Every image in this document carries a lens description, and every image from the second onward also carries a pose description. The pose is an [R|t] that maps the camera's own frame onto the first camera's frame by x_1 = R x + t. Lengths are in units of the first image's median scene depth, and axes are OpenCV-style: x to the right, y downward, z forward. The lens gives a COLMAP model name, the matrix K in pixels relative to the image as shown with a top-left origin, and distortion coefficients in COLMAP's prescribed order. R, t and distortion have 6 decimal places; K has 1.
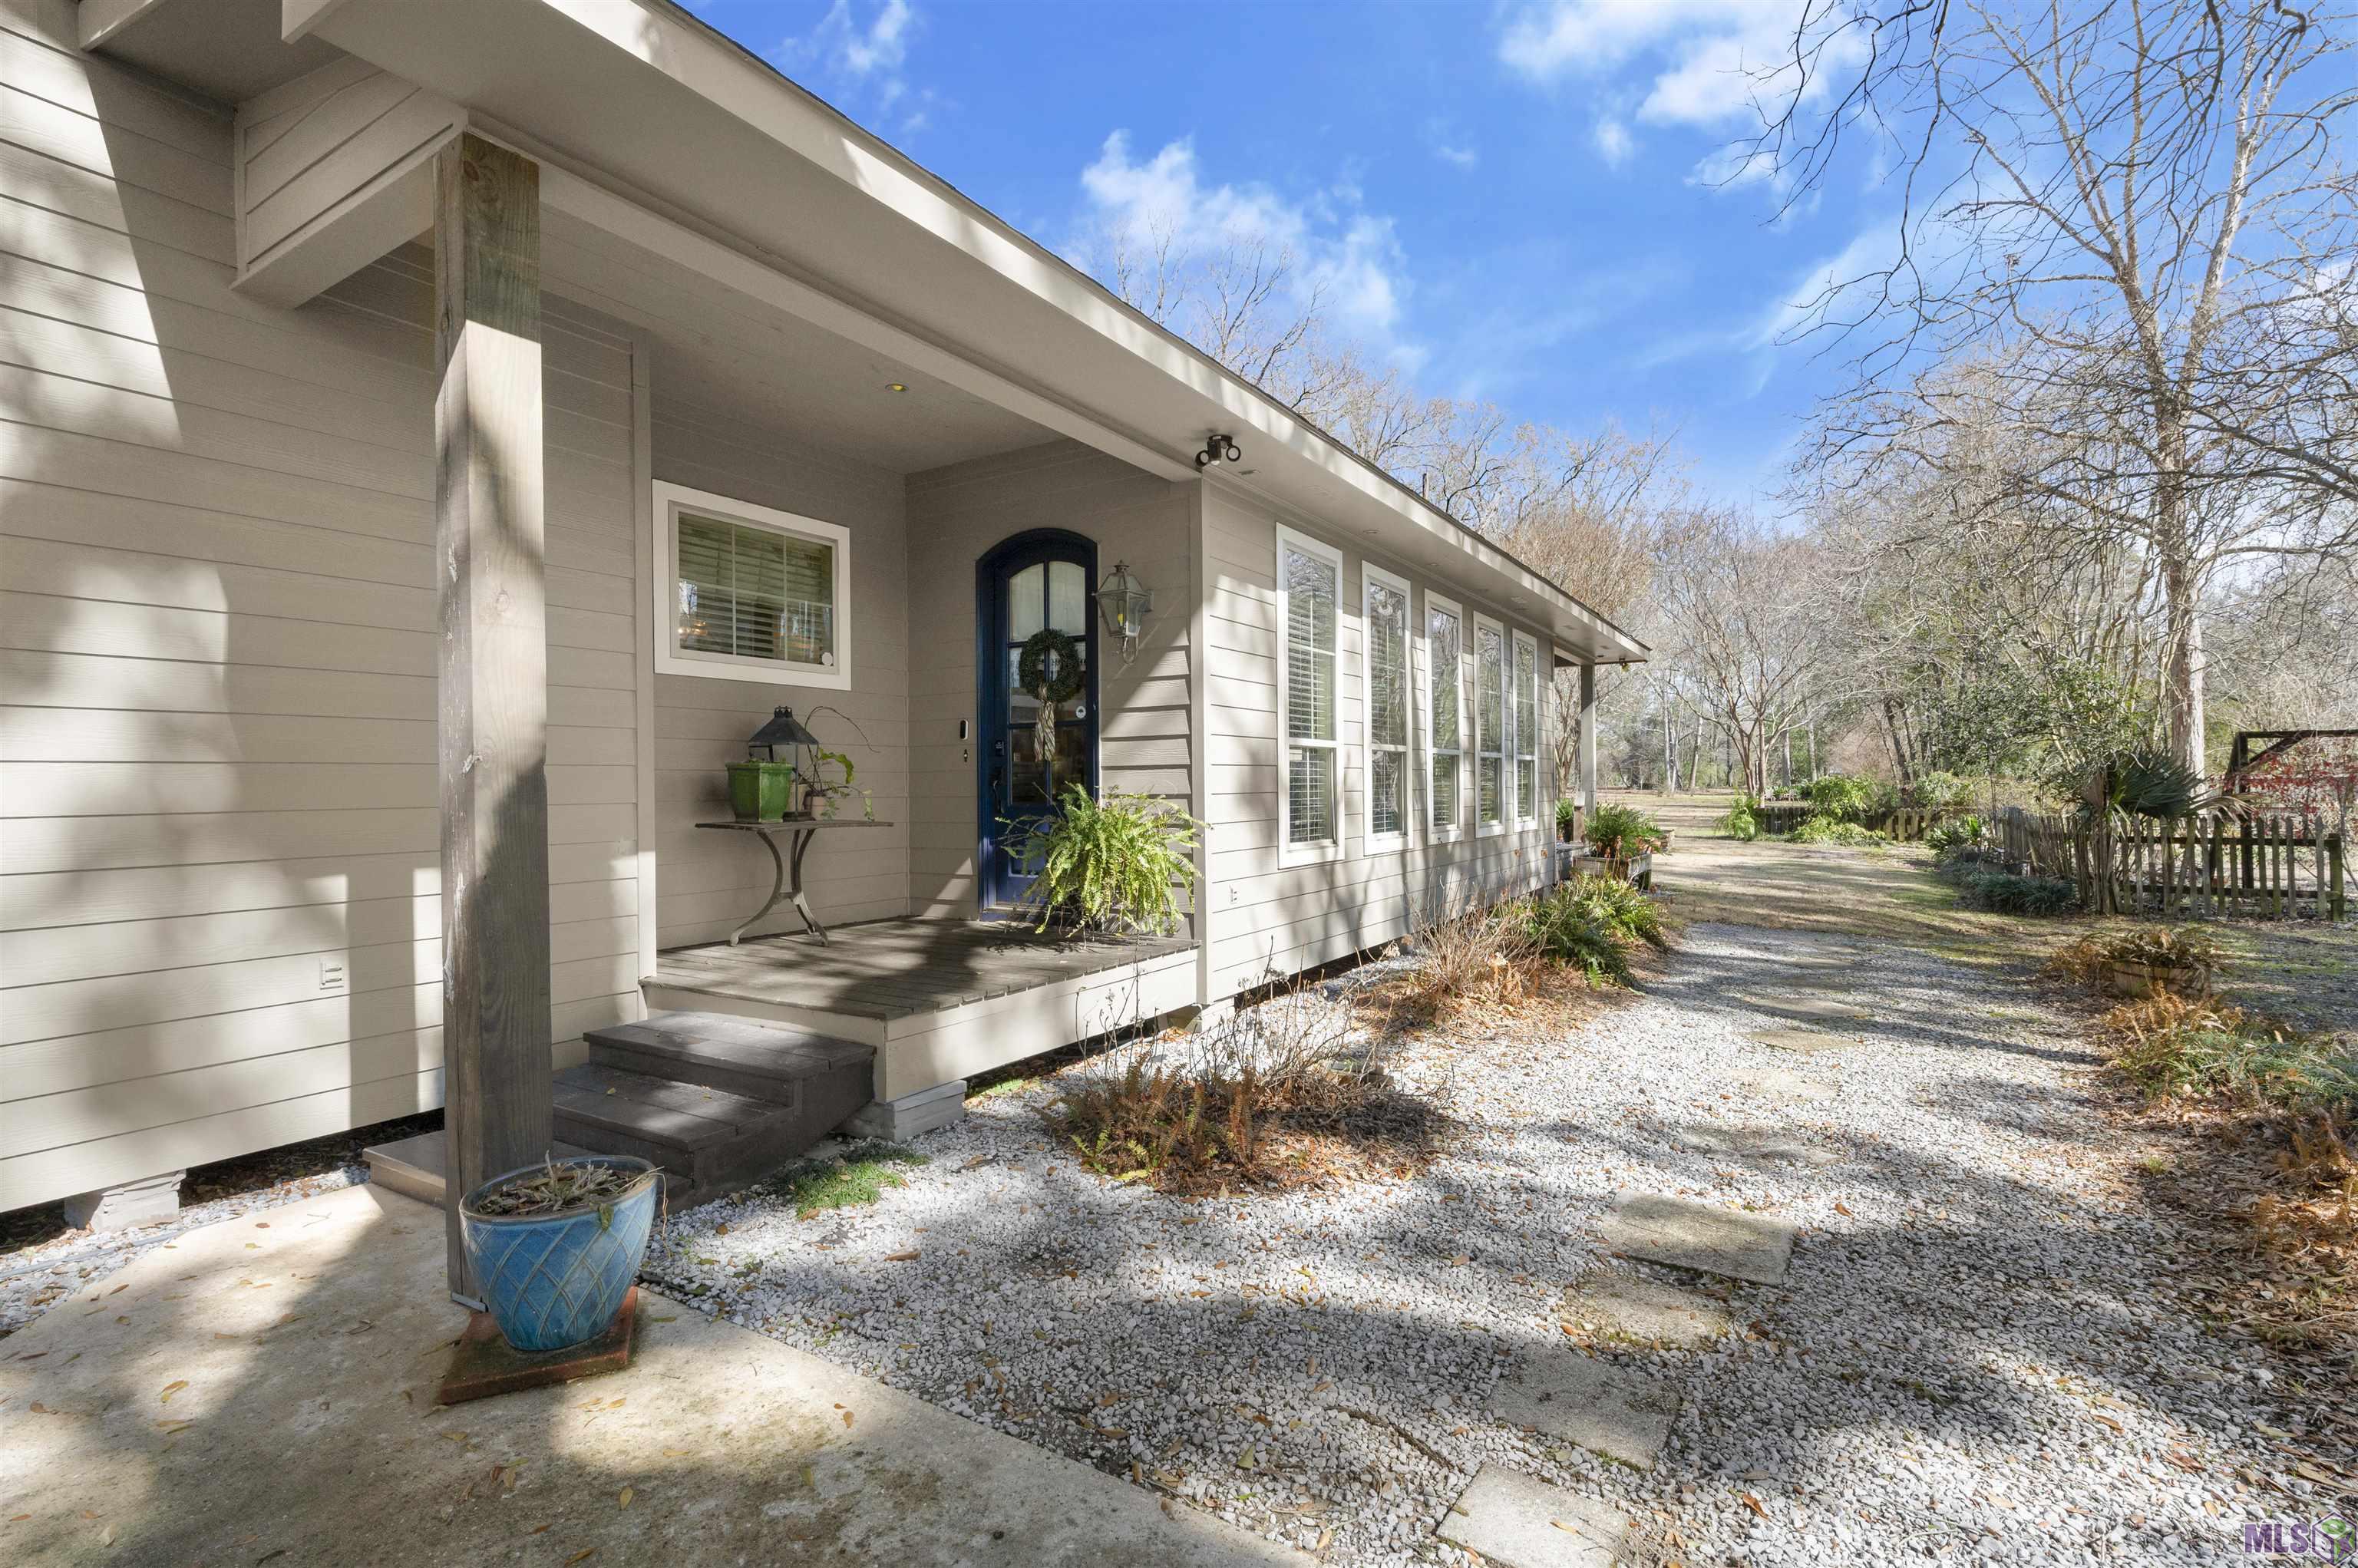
lens RADIAL K [[1068.7, 0, 1179.0], [0, 1068.7, 784.0], [0, 0, 1]] dist [0.000201, -0.000048]
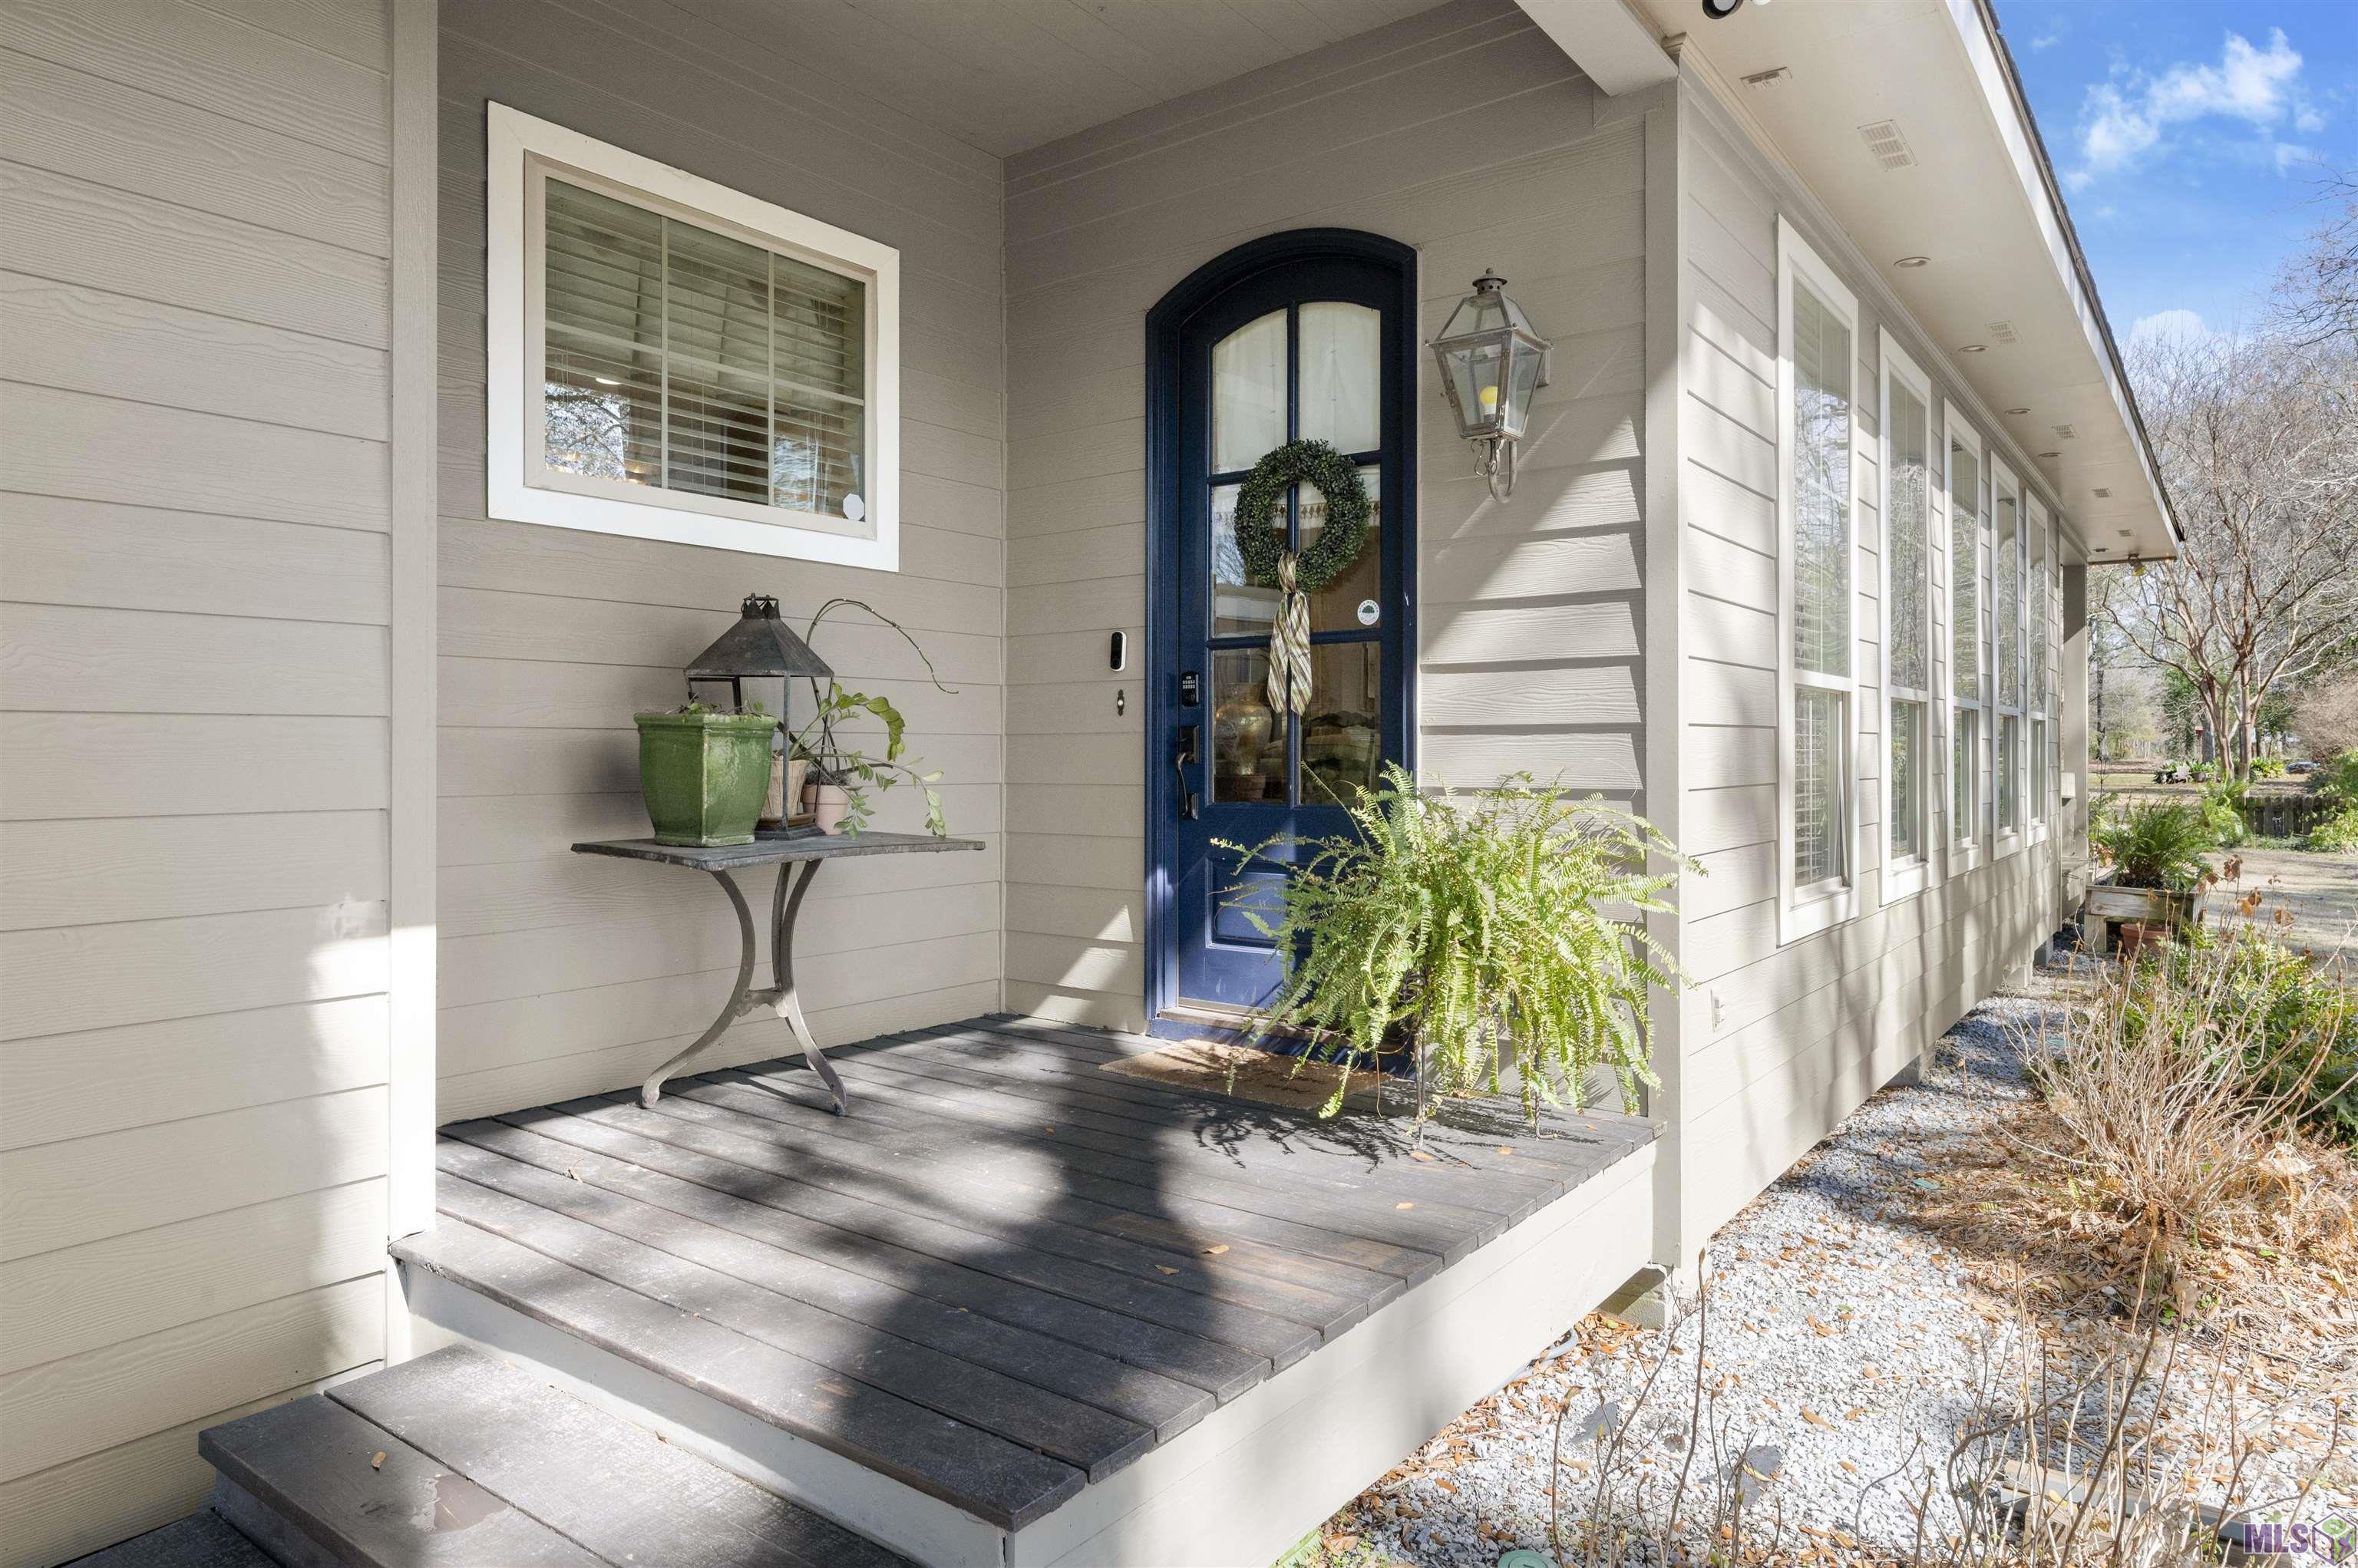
lens RADIAL K [[1423.1, 0, 1176.3], [0, 1423.1, 730.4], [0, 0, 1]] dist [0.028902, 0.000232]
pose [[0.995210, 0.007370, -0.097478, -0.118029], [-0.008670, 0.999879, -0.012920, -0.005723], [0.097371, 0.013703, 0.995154, 0.368139]]
